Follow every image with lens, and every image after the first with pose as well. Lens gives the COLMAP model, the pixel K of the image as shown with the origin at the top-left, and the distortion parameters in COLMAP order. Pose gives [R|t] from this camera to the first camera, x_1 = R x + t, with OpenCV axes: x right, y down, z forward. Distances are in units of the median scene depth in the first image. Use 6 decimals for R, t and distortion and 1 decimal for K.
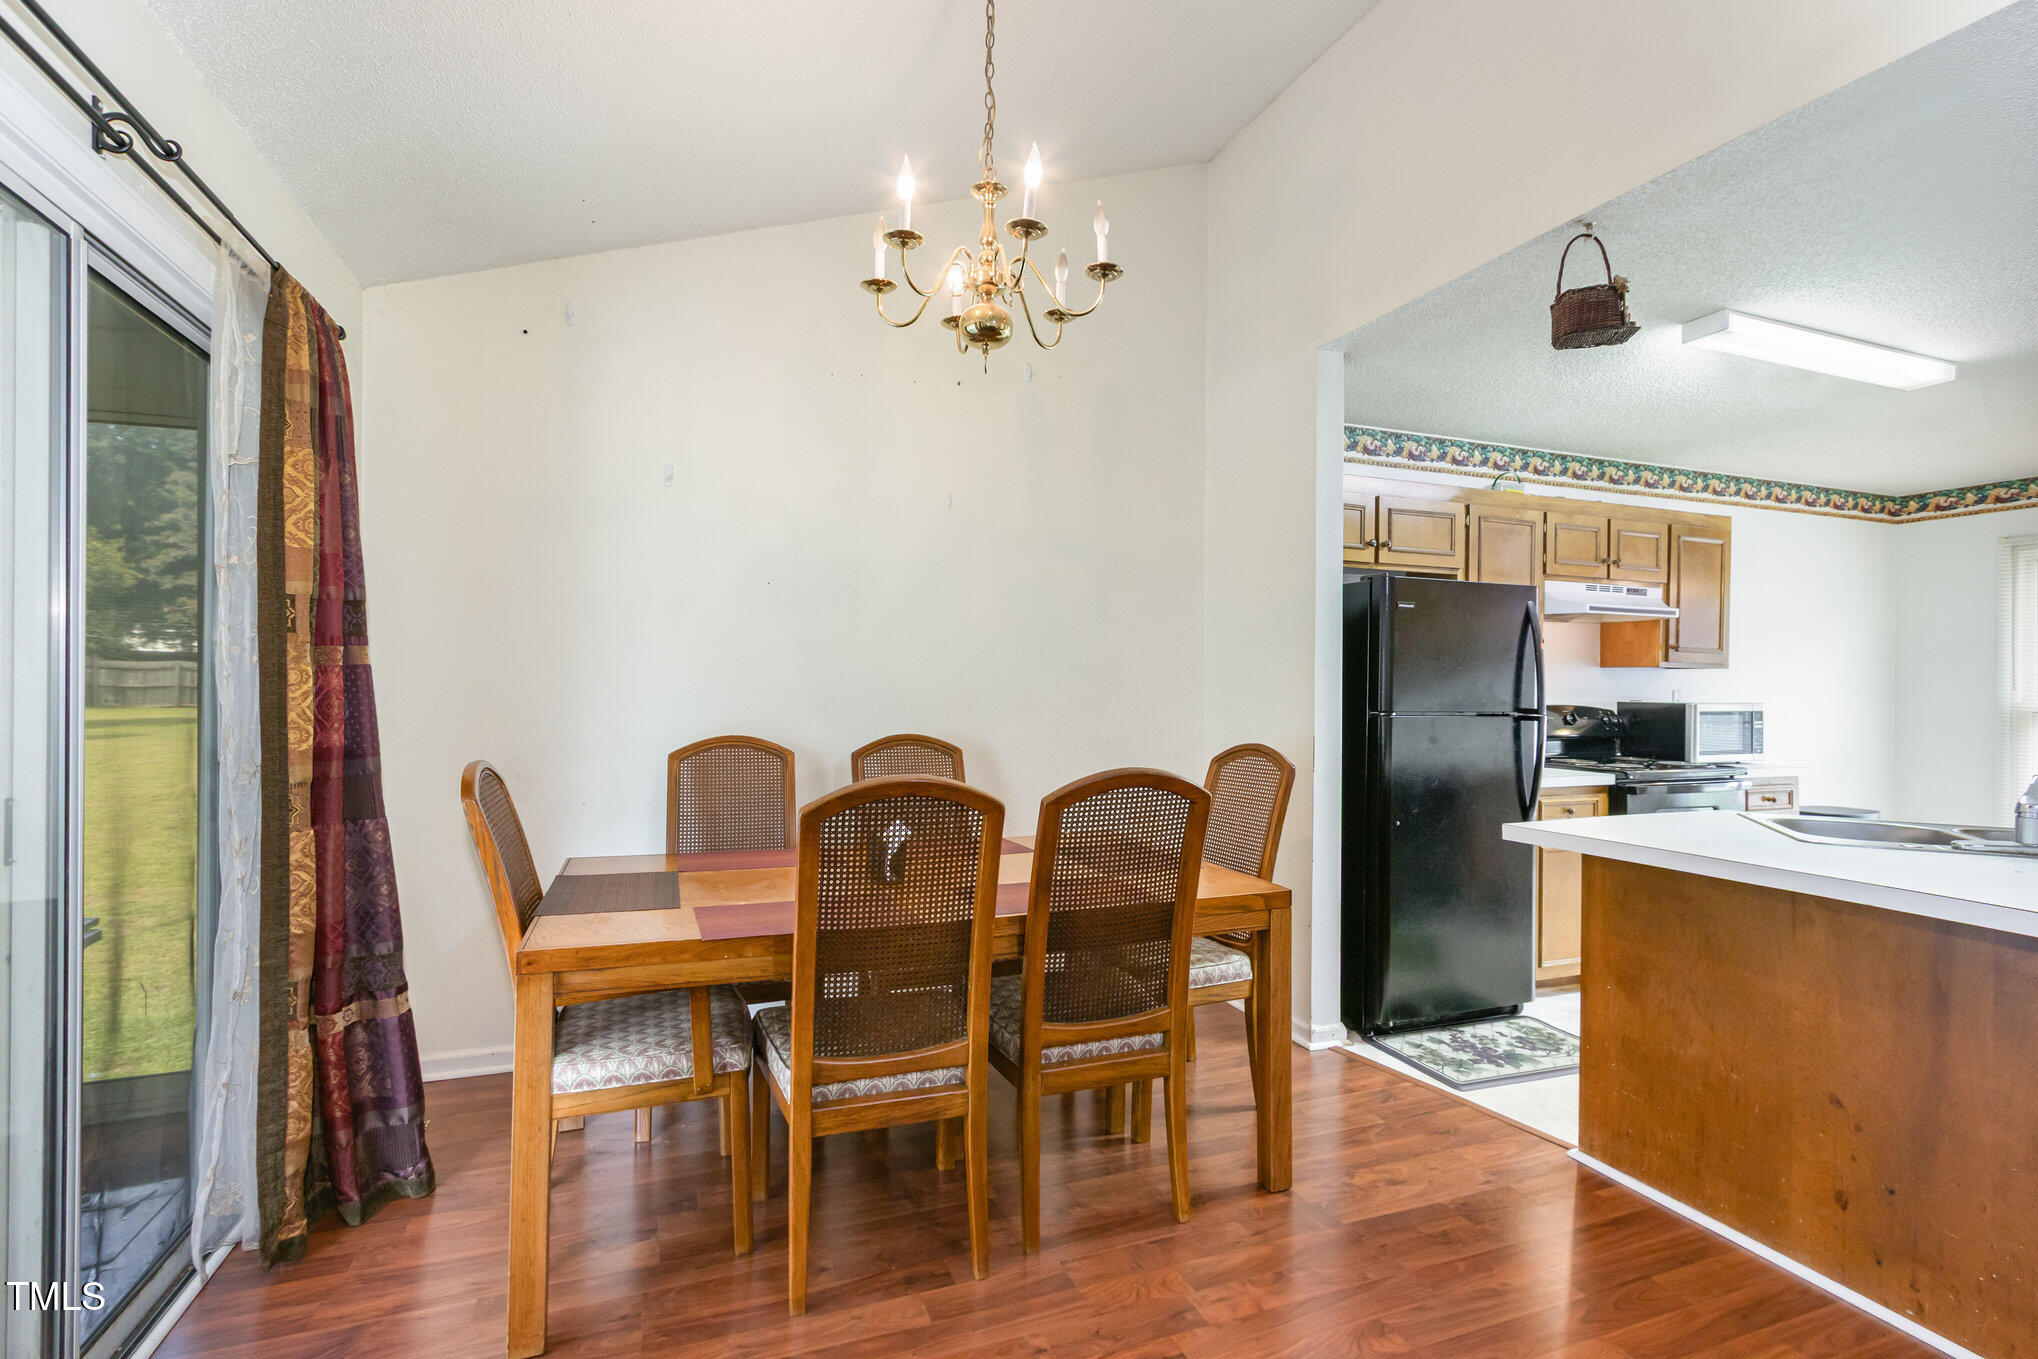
lens RADIAL K [[941.3, 0, 1007.8], [0, 941.3, 693.3], [0, 0, 1]] dist [0.000604, -0.000051]
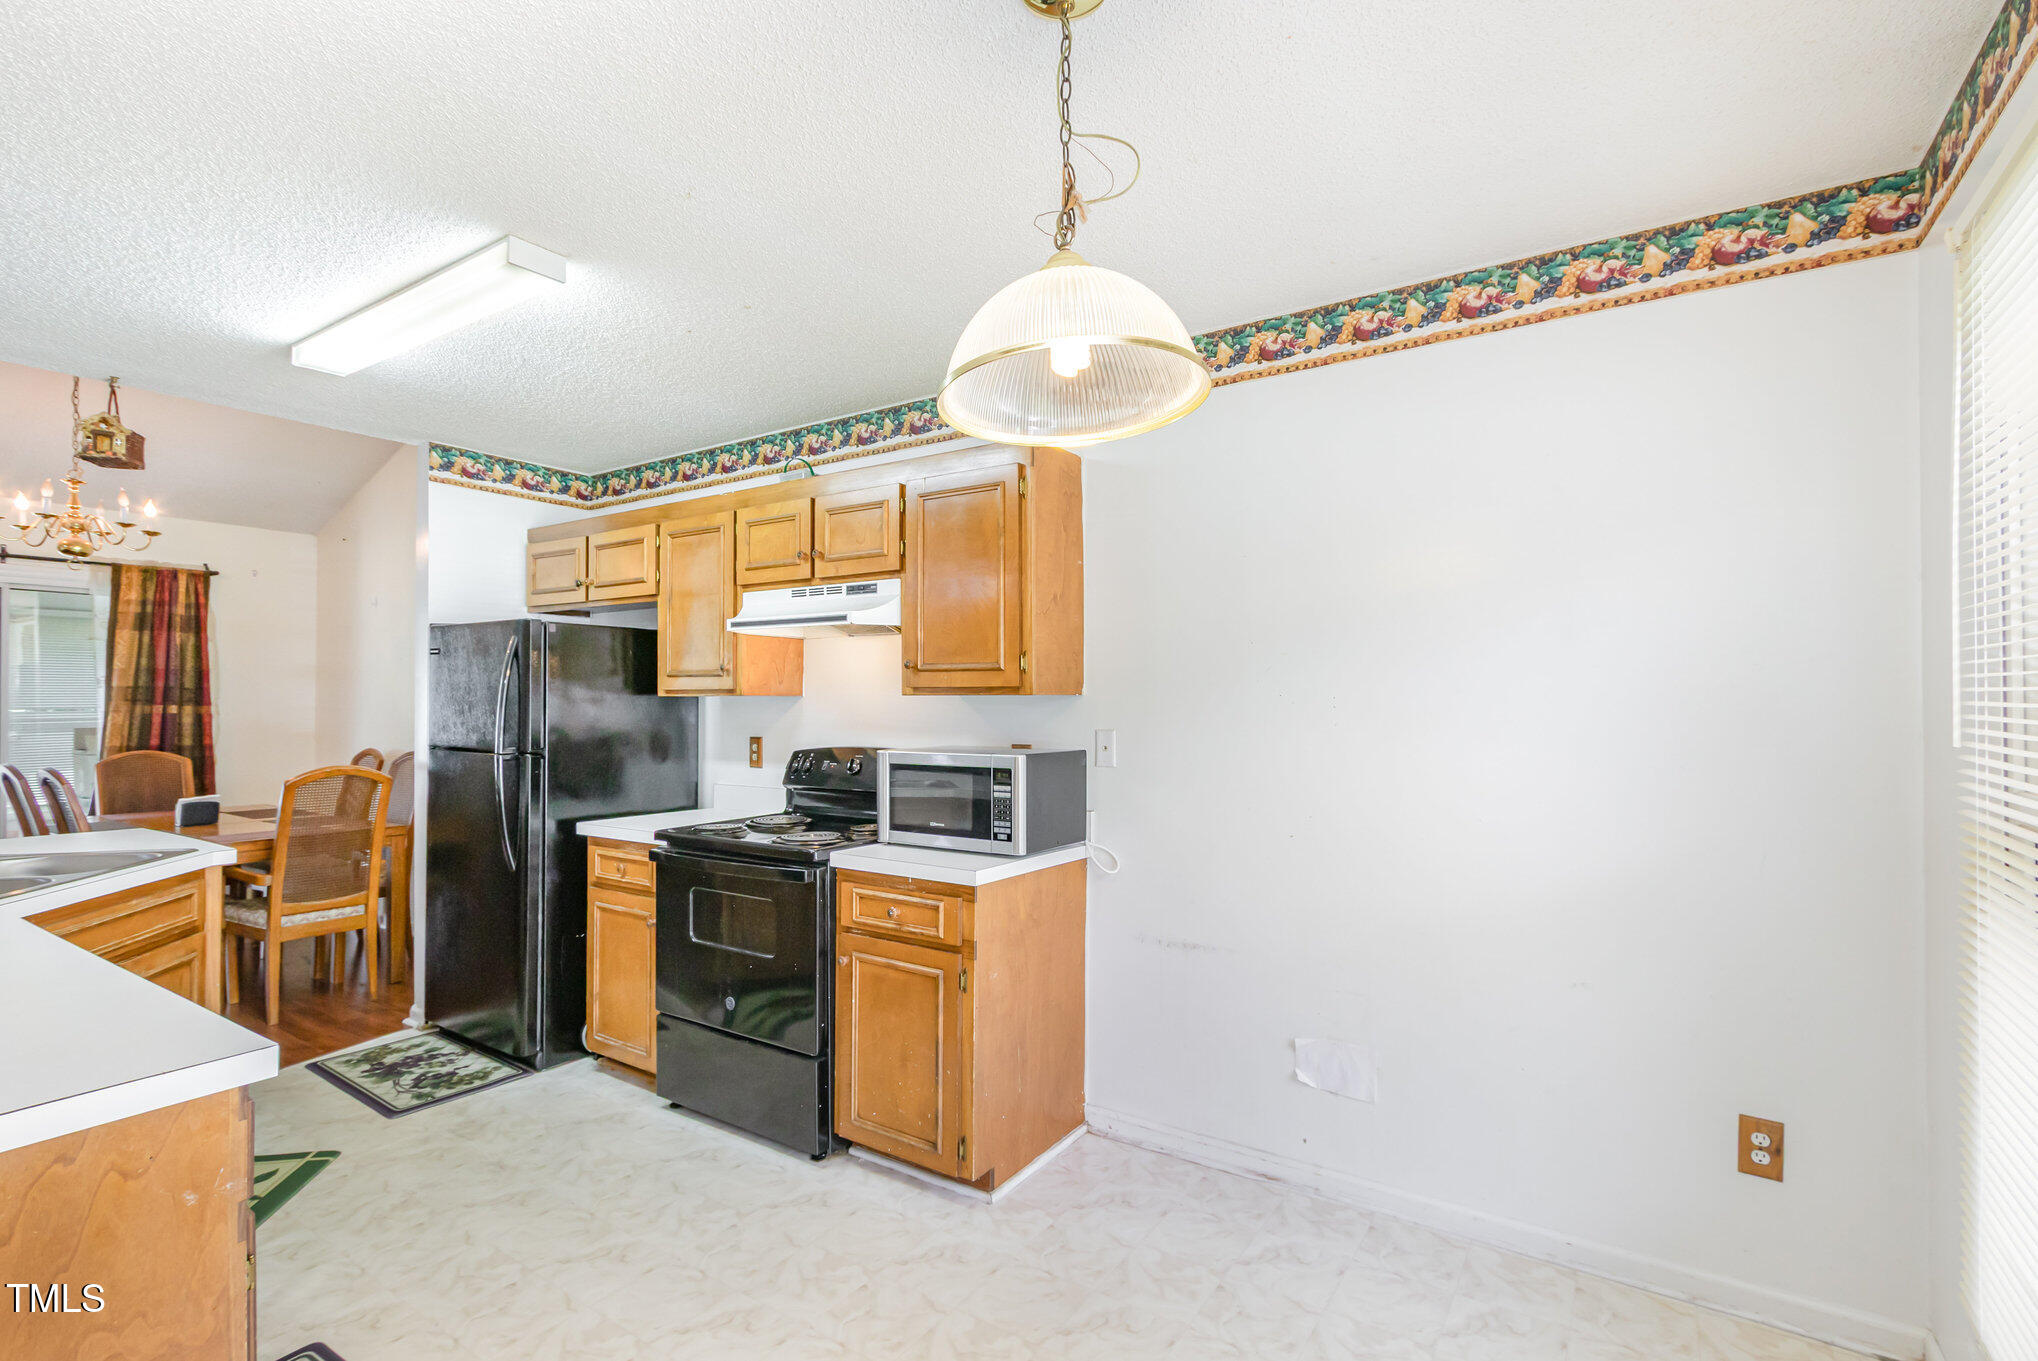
lens RADIAL K [[941.3, 0, 1007.8], [0, 941.3, 694.3], [0, 0, 1]] dist [0.000604, -0.000051]
pose [[0.579981, -0.013739, -0.814514, 1.529068], [-0.000023, 0.999857, -0.016881, -0.020478], [0.814630, 0.009810, 0.579898, 0.799090]]
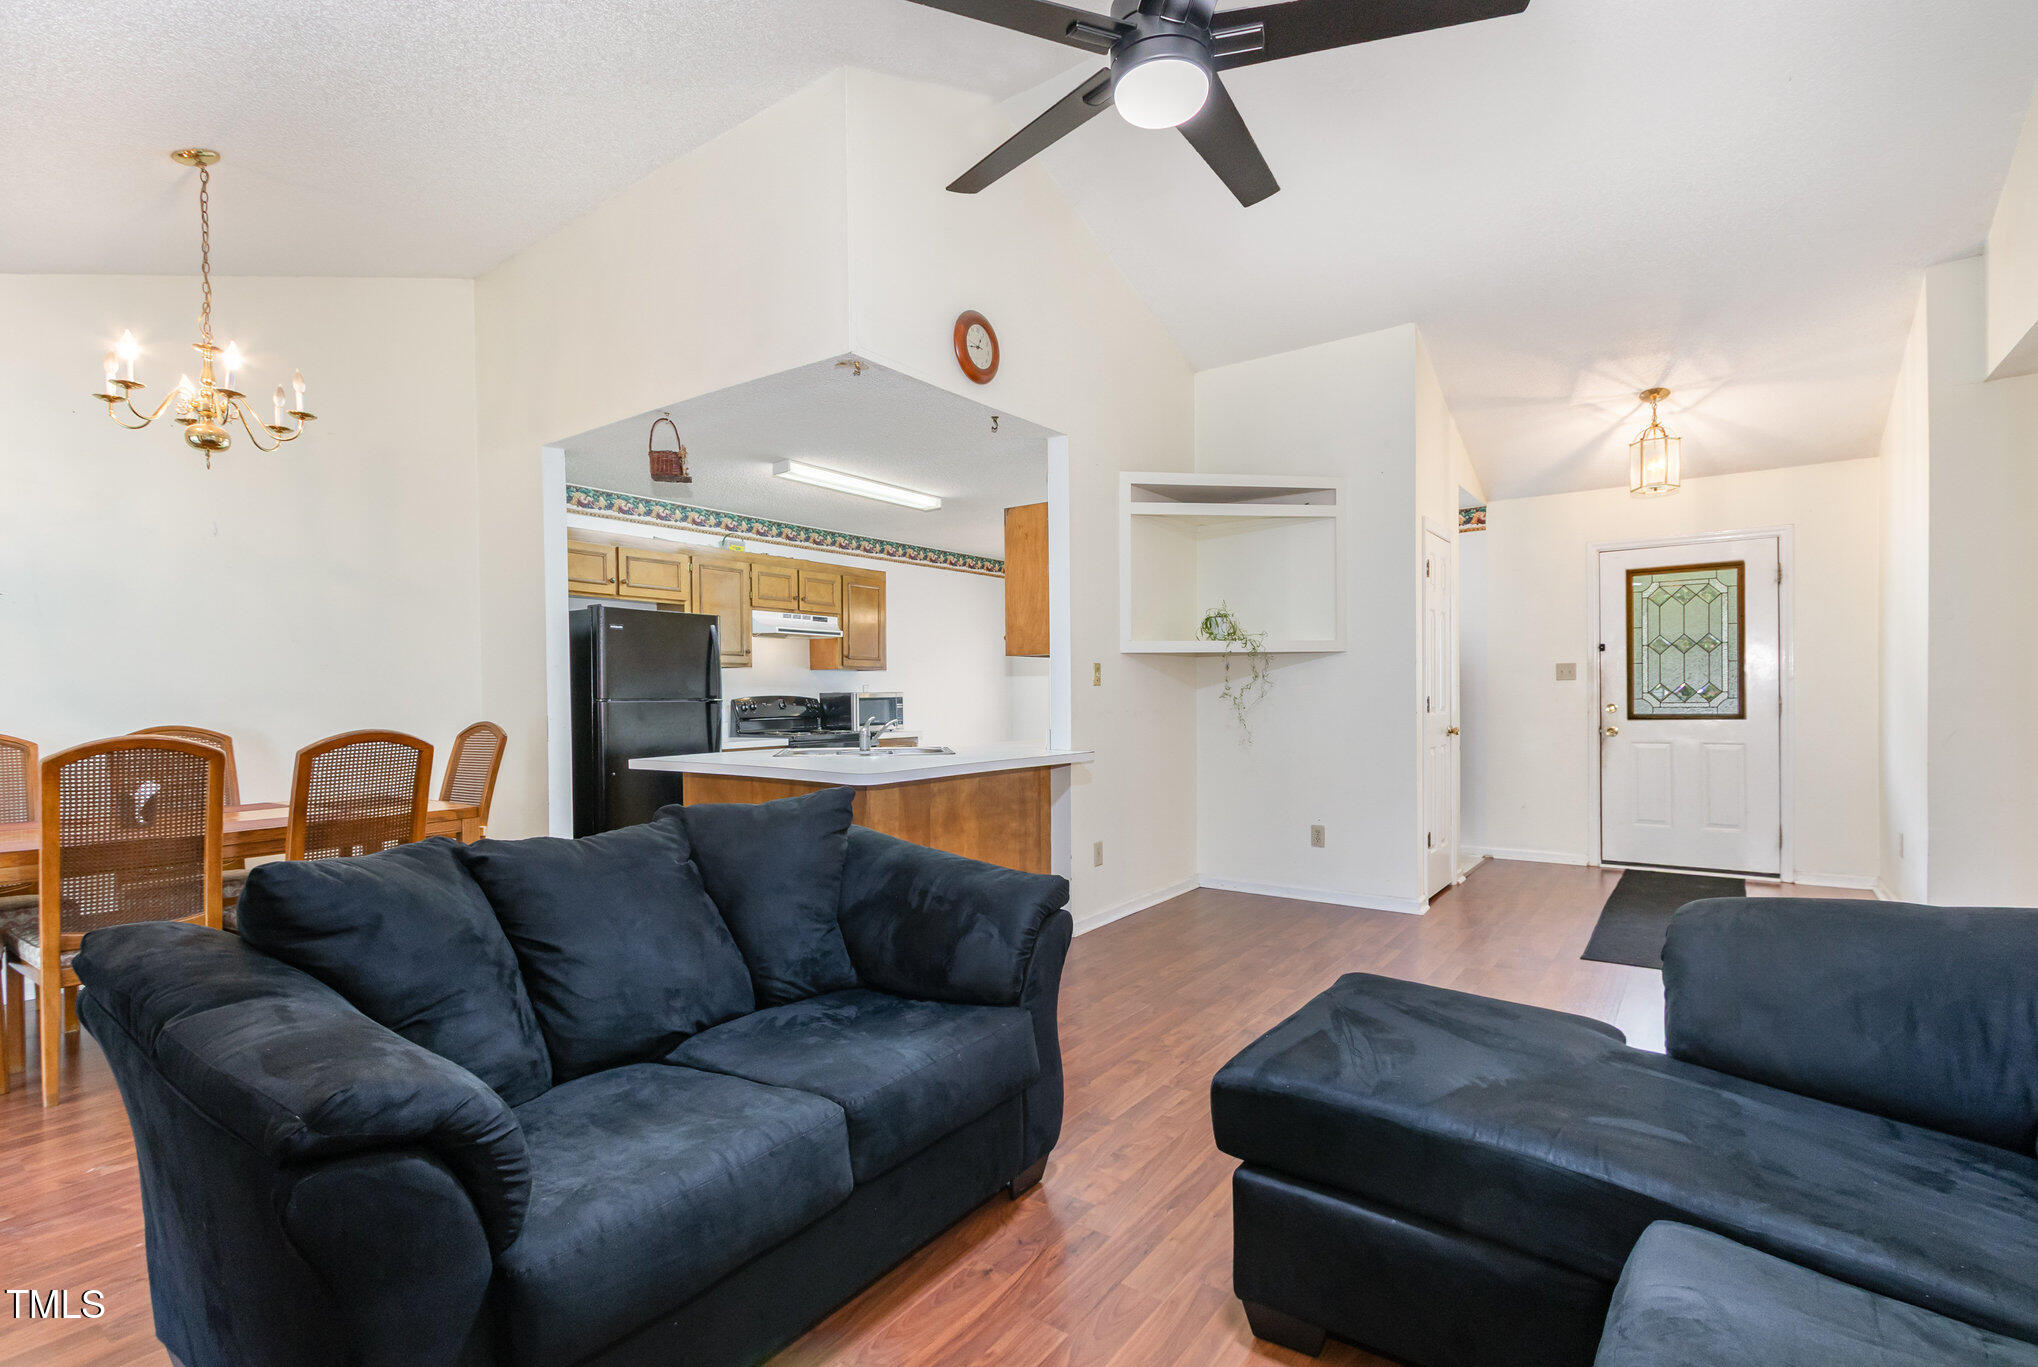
lens RADIAL K [[948.1, 0, 1016.0], [0, 948.1, 704.4], [0, 0, 1]] dist [-0.000683, -0.001001]
pose [[0.840642, -0.021547, 0.541162, 0.126746], [0.019320, 0.999765, 0.009795, 0.022787], [-0.541246, 0.002222, 0.840861, -0.519789]]
